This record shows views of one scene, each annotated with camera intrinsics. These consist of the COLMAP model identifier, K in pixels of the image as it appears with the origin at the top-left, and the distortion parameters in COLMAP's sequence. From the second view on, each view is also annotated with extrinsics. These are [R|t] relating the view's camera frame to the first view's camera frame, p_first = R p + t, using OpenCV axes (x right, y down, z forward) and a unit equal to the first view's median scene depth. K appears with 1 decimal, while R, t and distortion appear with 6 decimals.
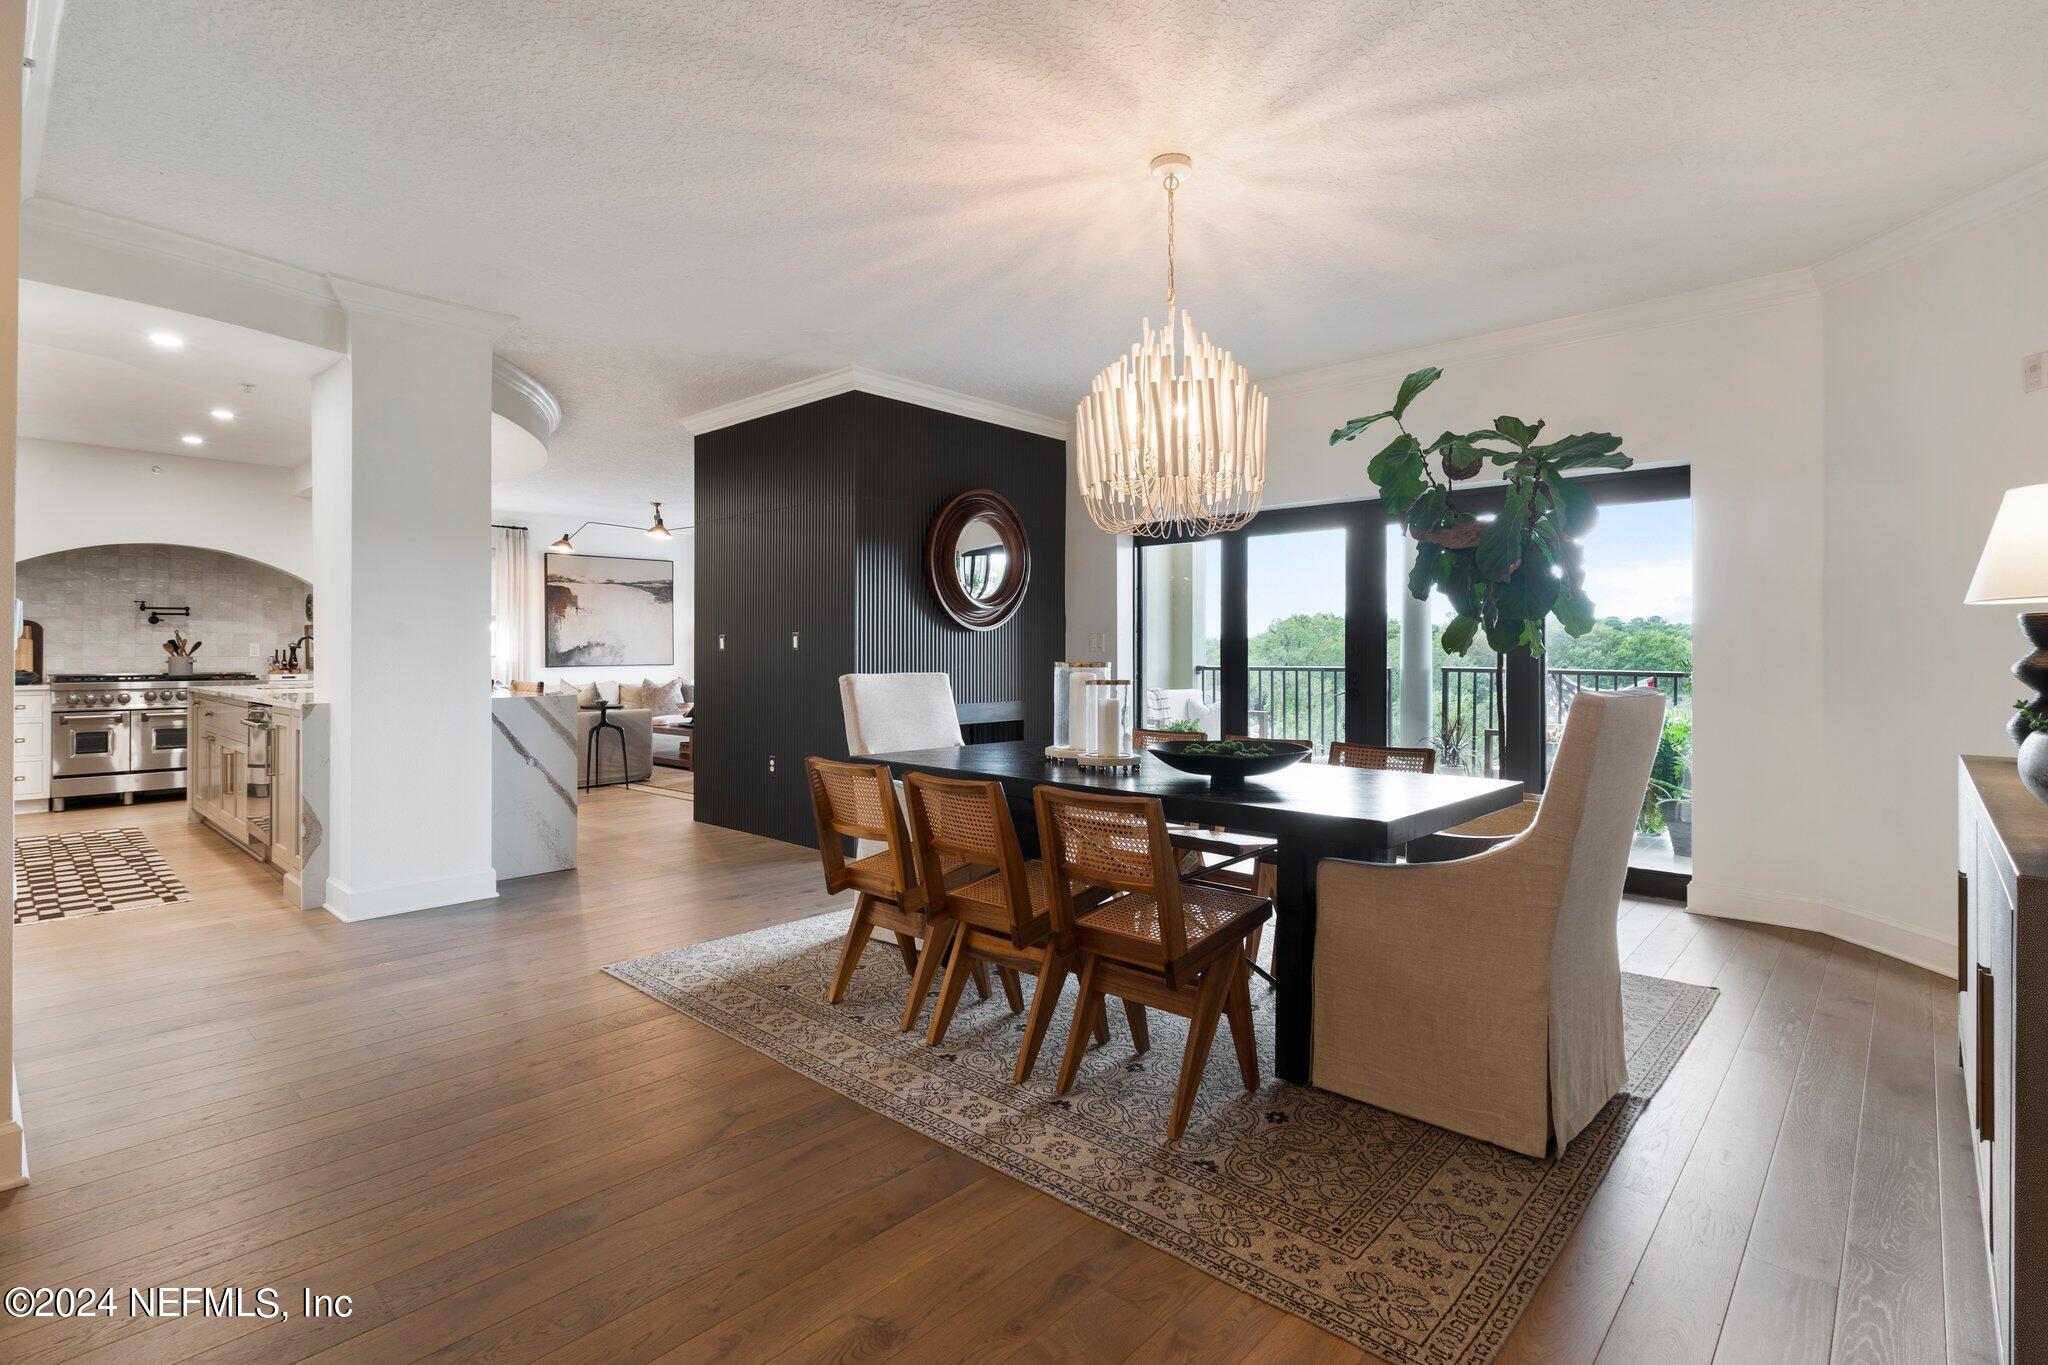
lens RADIAL K [[930.2, 0, 1021.8], [0, 930.2, 668.0], [0, 0, 1]] dist [0.000653, 0.000058]
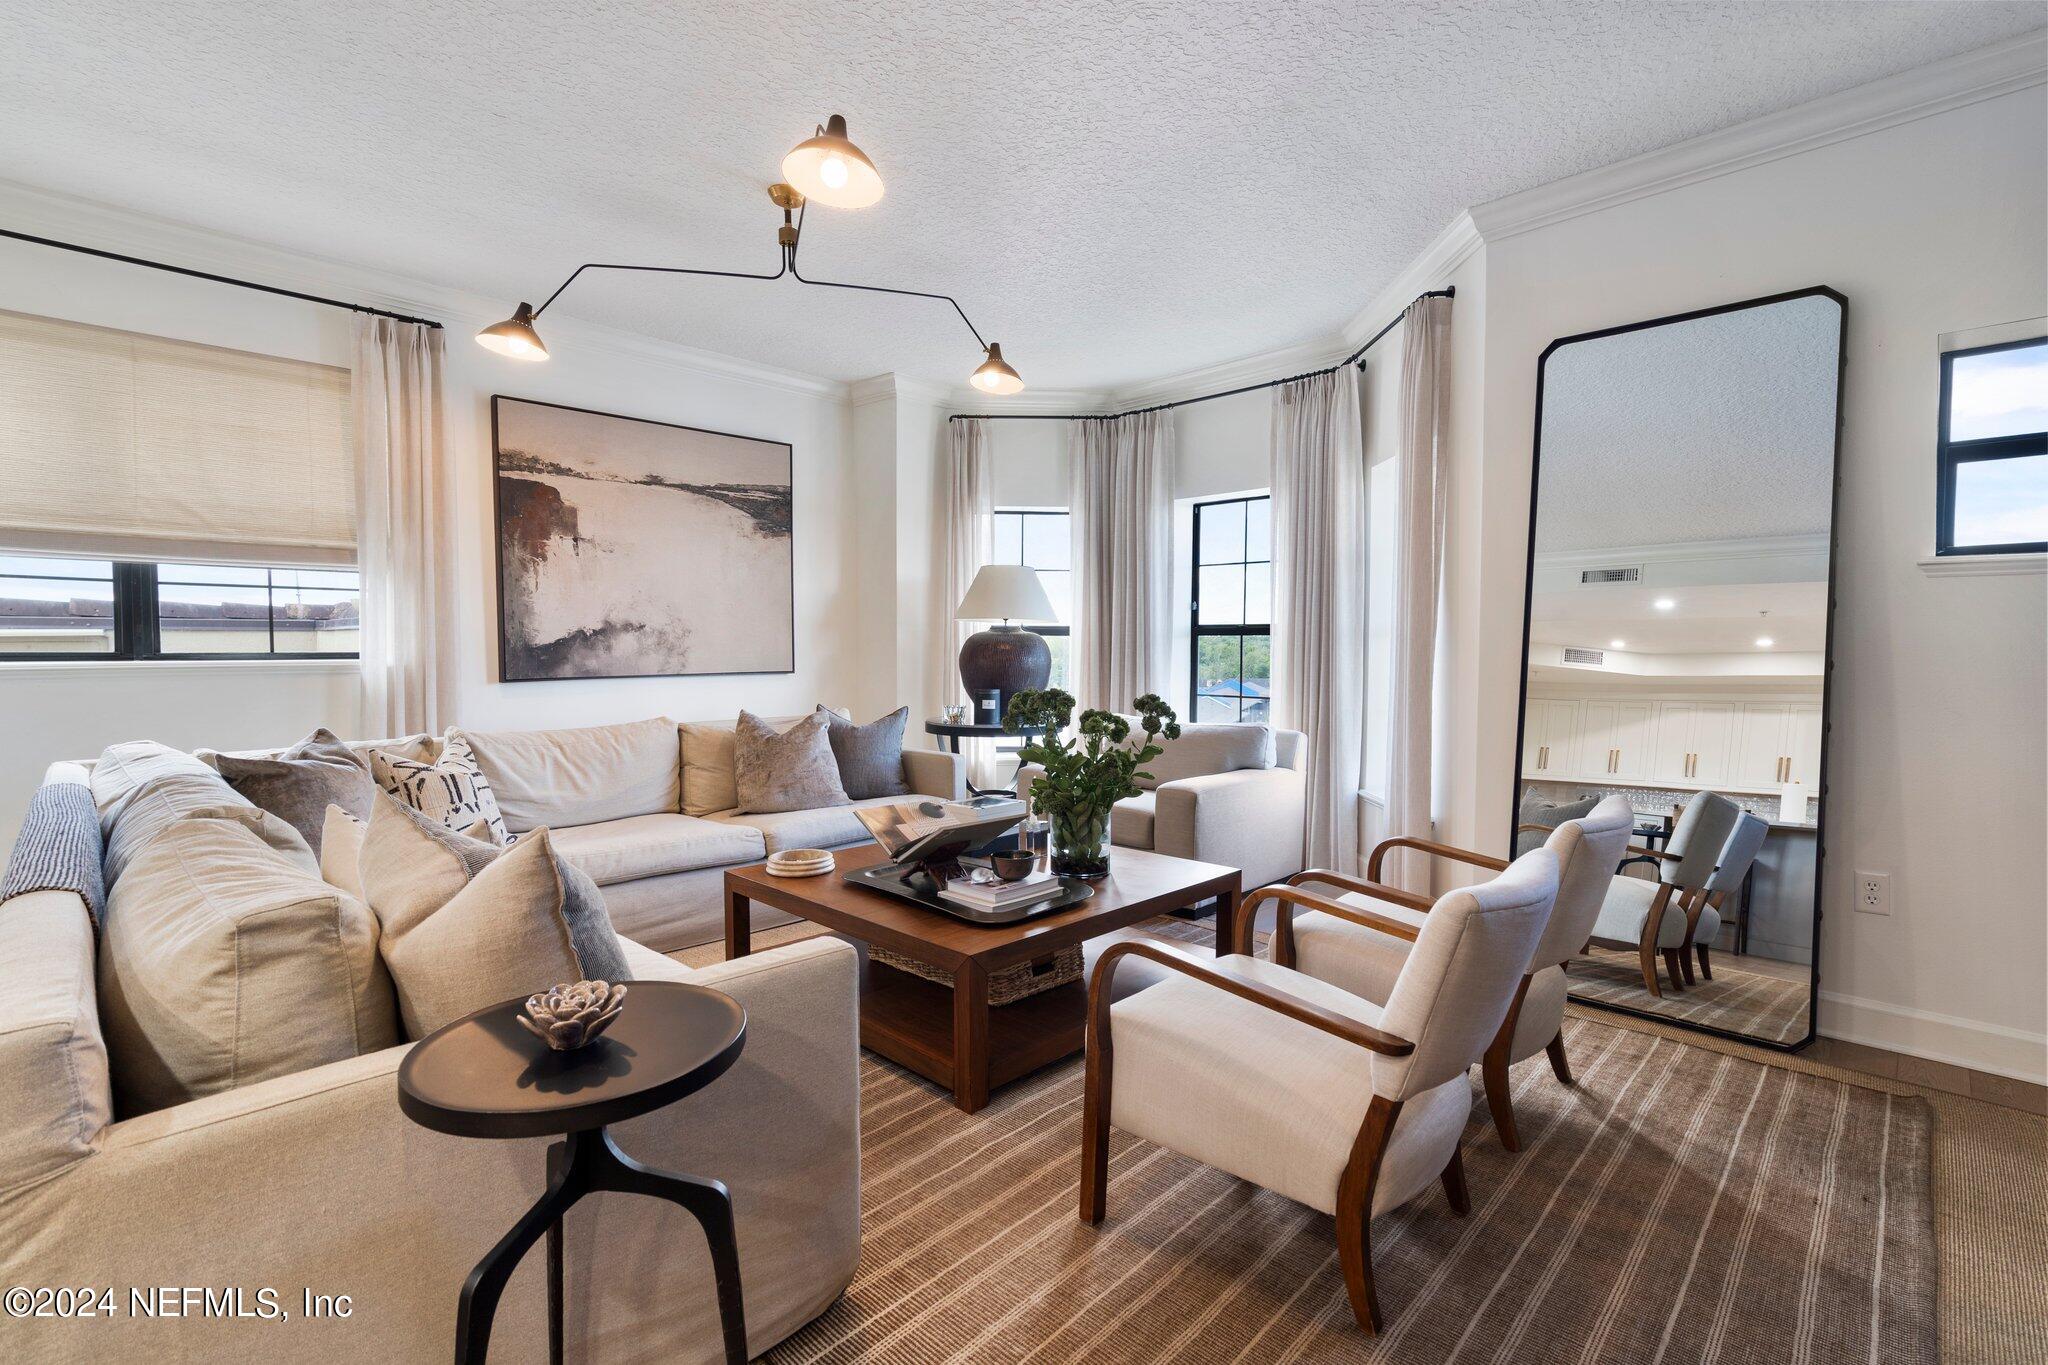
lens RADIAL K [[930.2, 0, 1025.5], [0, 930.2, 686.0], [0, 0, 1]] dist [0.000653, 0.000058]
pose [[0.998907, -0.001077, -0.046725, -0.263060], [0.002360, 0.999622, 0.027407, -0.009703], [0.046678, -0.027487, 0.998532, 0.602949]]
